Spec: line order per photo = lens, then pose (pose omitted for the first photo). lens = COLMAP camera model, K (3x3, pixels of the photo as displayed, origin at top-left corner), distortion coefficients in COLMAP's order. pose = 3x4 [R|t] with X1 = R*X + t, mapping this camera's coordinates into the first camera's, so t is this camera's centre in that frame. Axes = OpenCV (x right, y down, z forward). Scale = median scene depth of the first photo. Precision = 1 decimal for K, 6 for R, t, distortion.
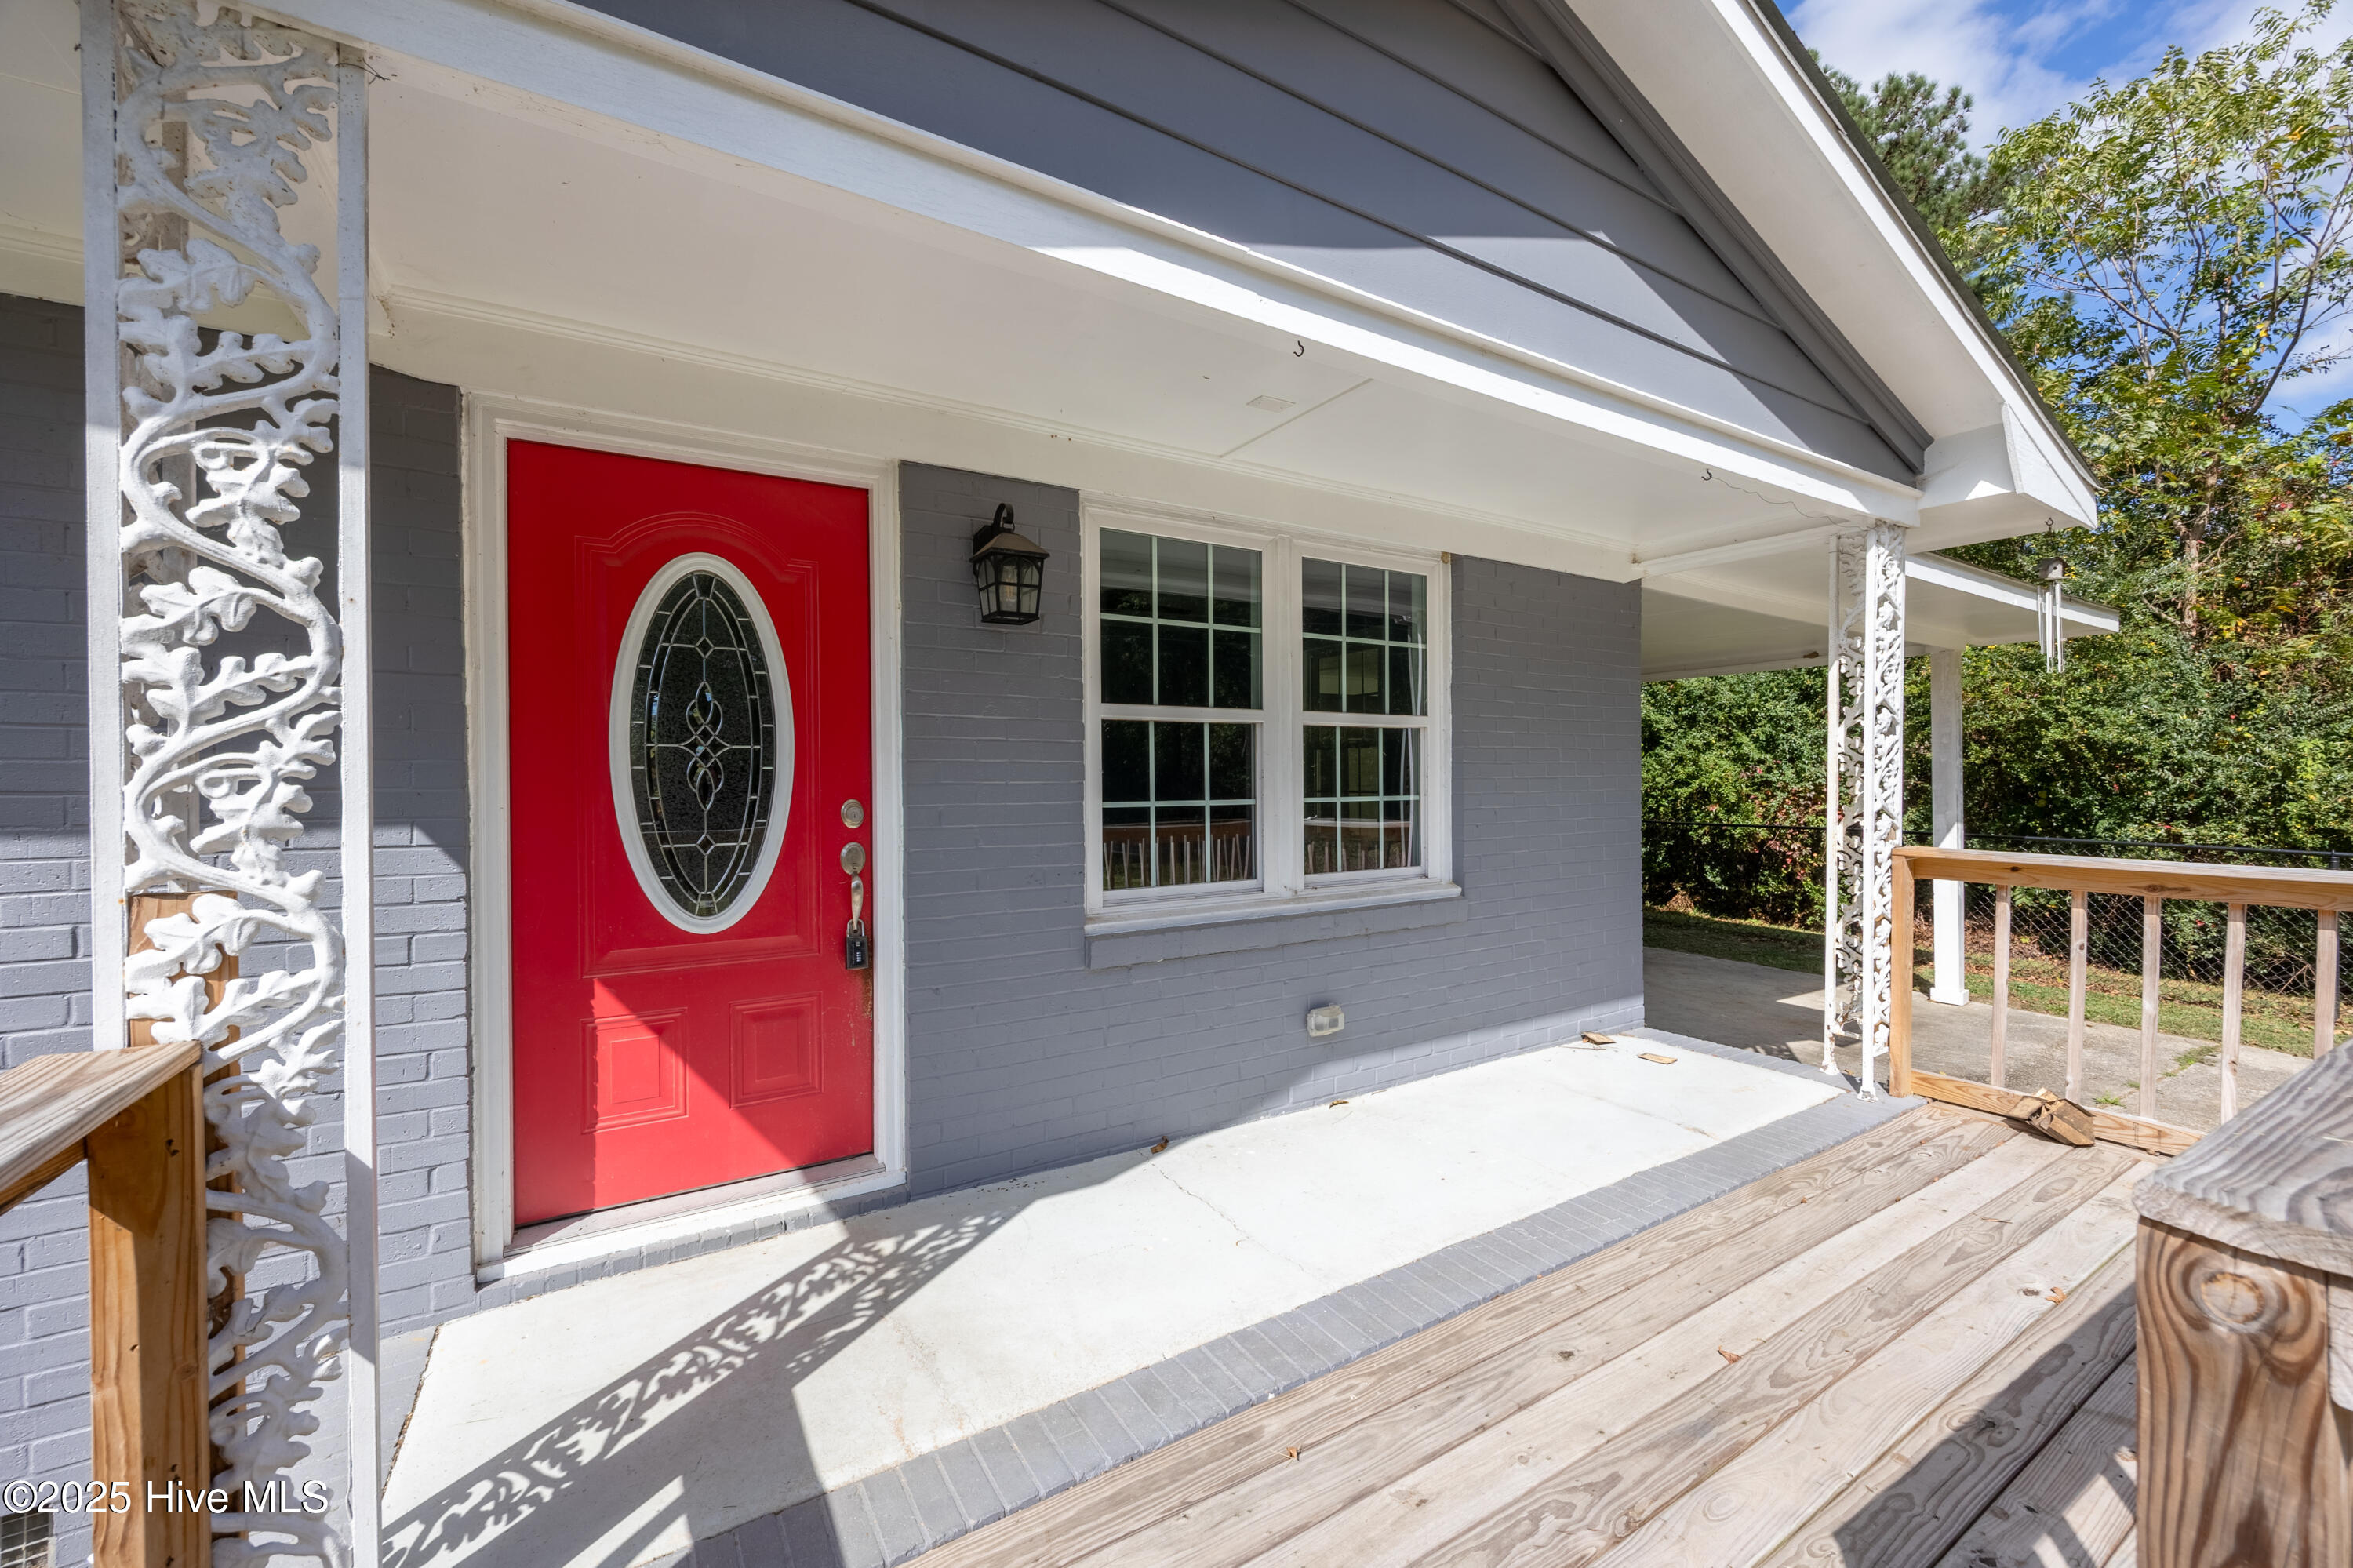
lens RADIAL K [[901.7, 0, 1174.3], [0, 901.7, 781.6], [0, 0, 1]] dist [-0.000396, 0.000195]
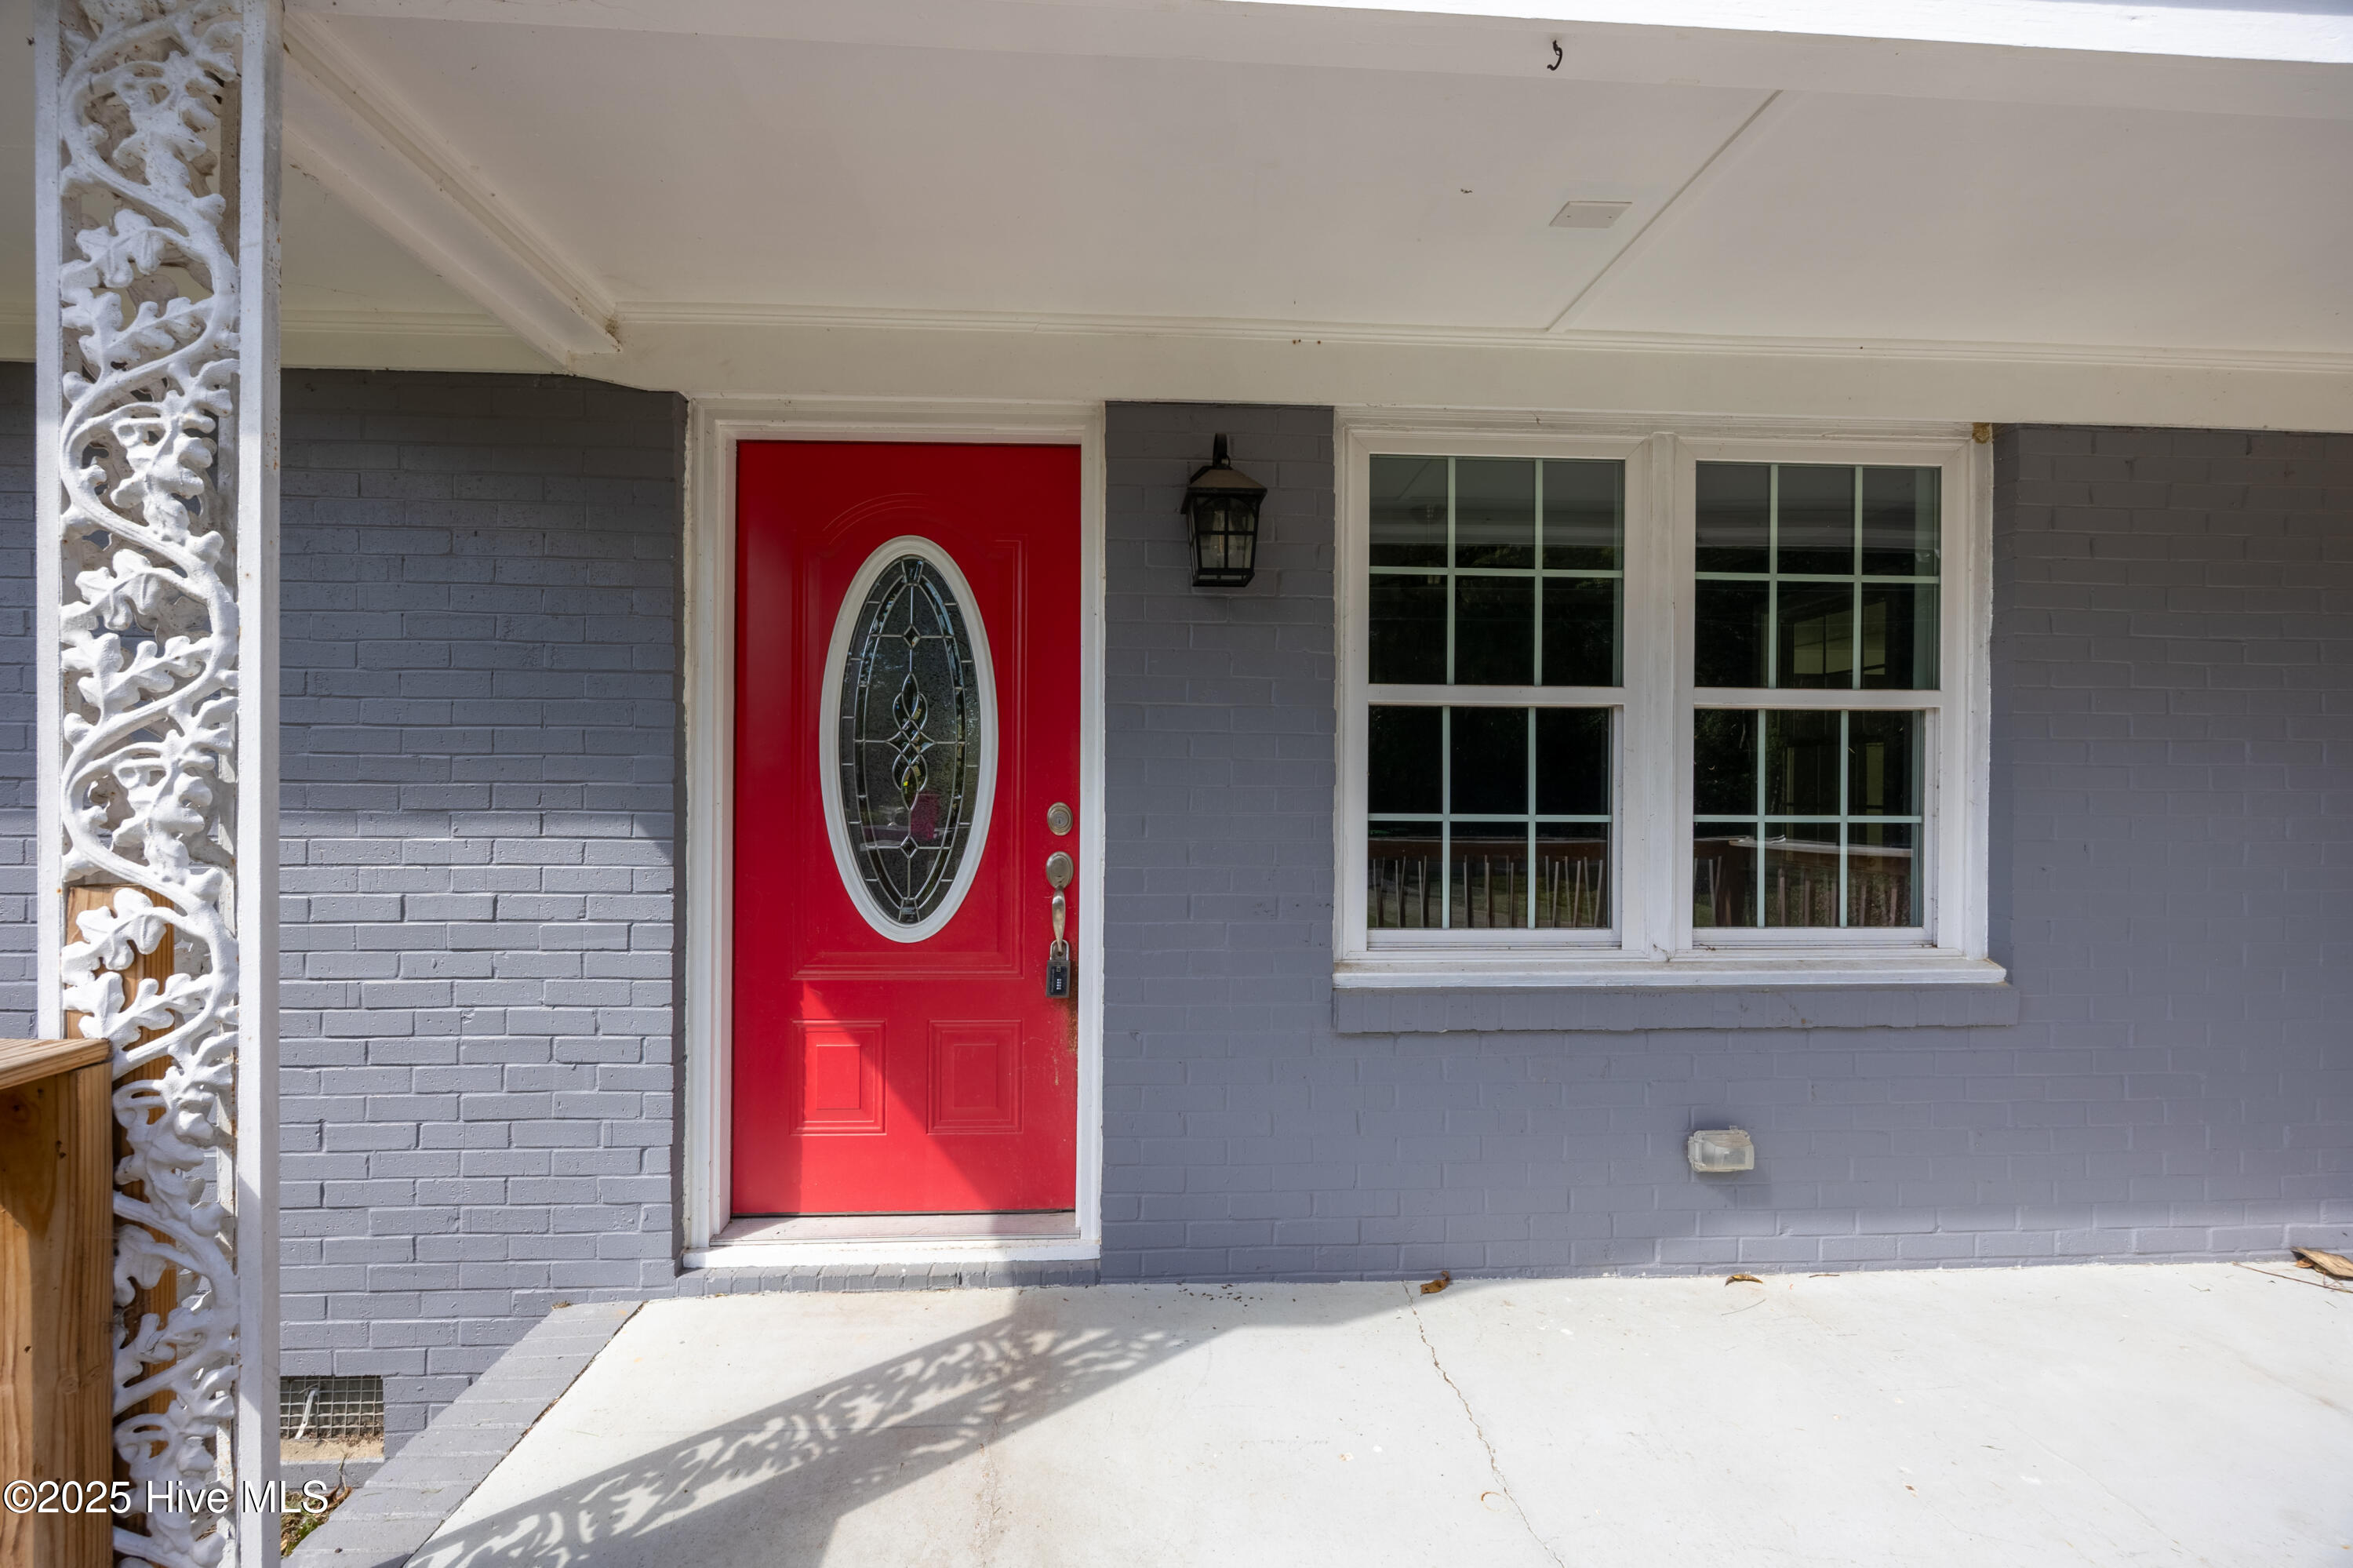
lens RADIAL K [[916.9, 0, 1162.4], [0, 916.9, 781.6], [0, 0, 1]] dist [-0.001549, -0.000289]
pose [[0.883189, 0.013300, -0.468828, 0.167194], [-0.014668, 0.999892, 0.000735, -0.002845], [0.468787, 0.006227, 0.883289, 0.298991]]
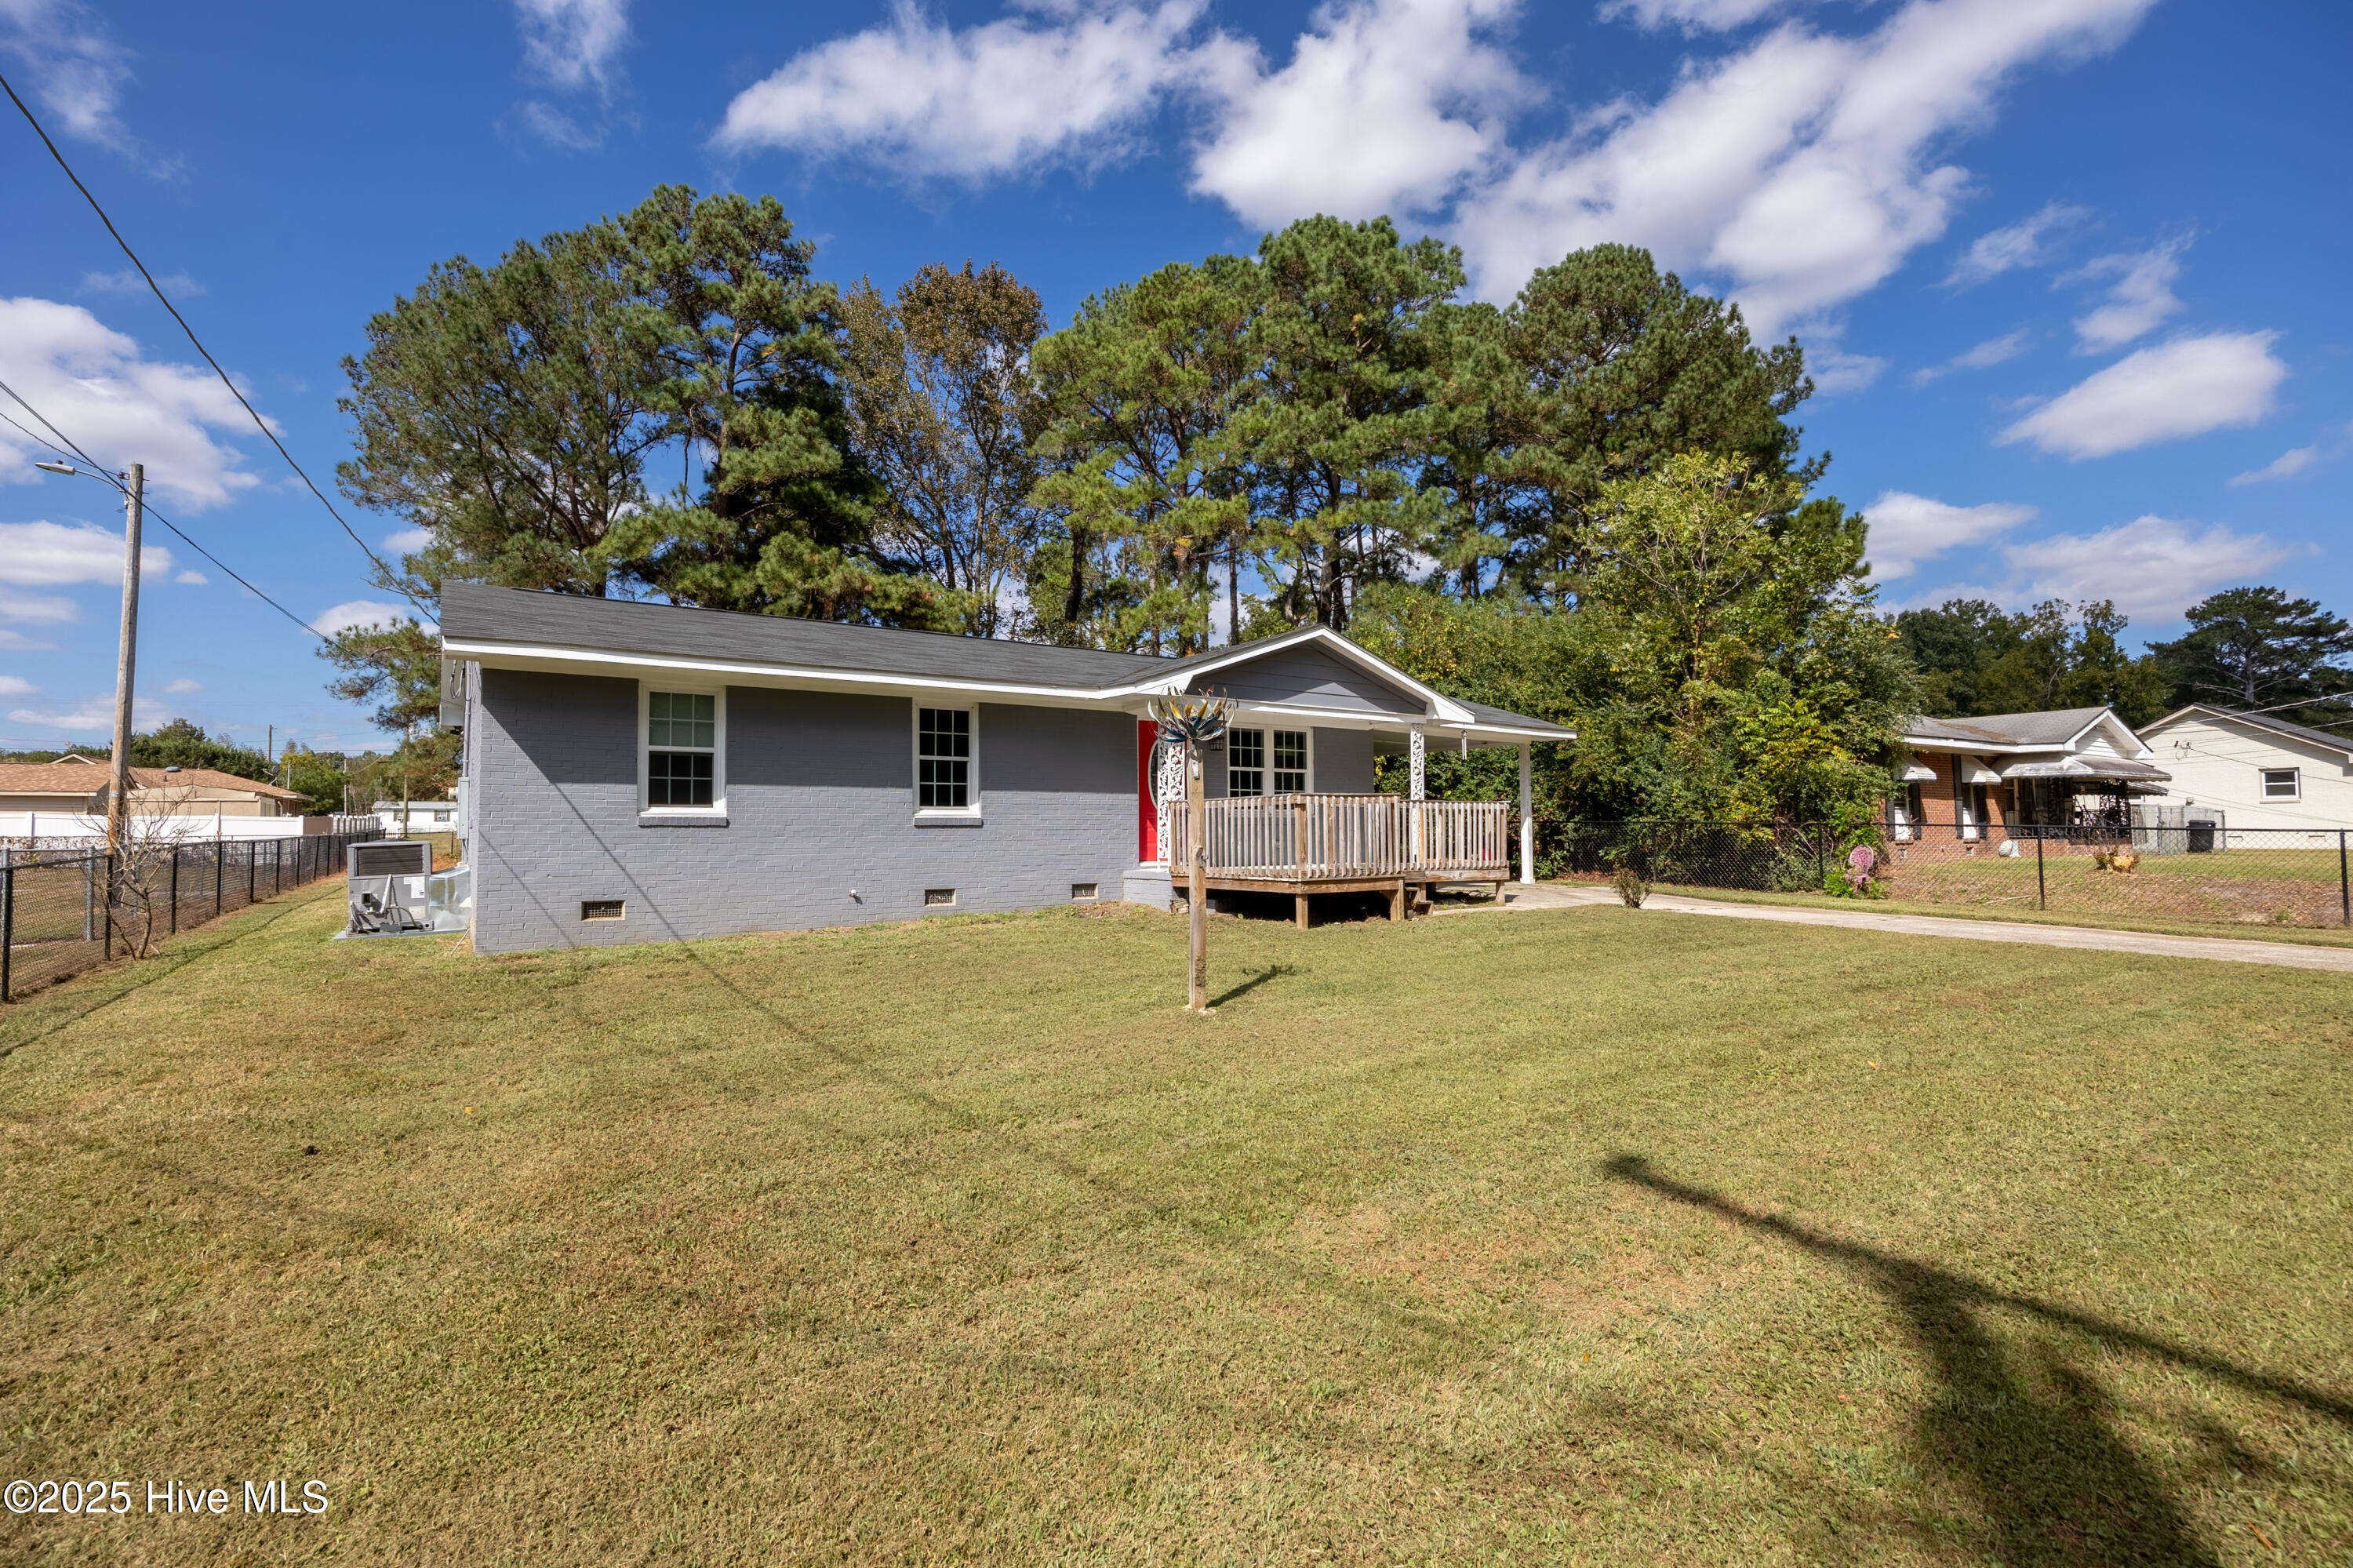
lens RADIAL K [[1065.7, 0, 1176.5], [0, 1065.7, 784.0], [0, 0, 1]] dist [-0.000204, -0.000002]
pose [[0.997806, 0.007289, 0.065805, -0.882375], [-0.003914, 0.998678, -0.051262, 0.346226], [-0.066092, 0.050892, 0.996515, -5.408286]]
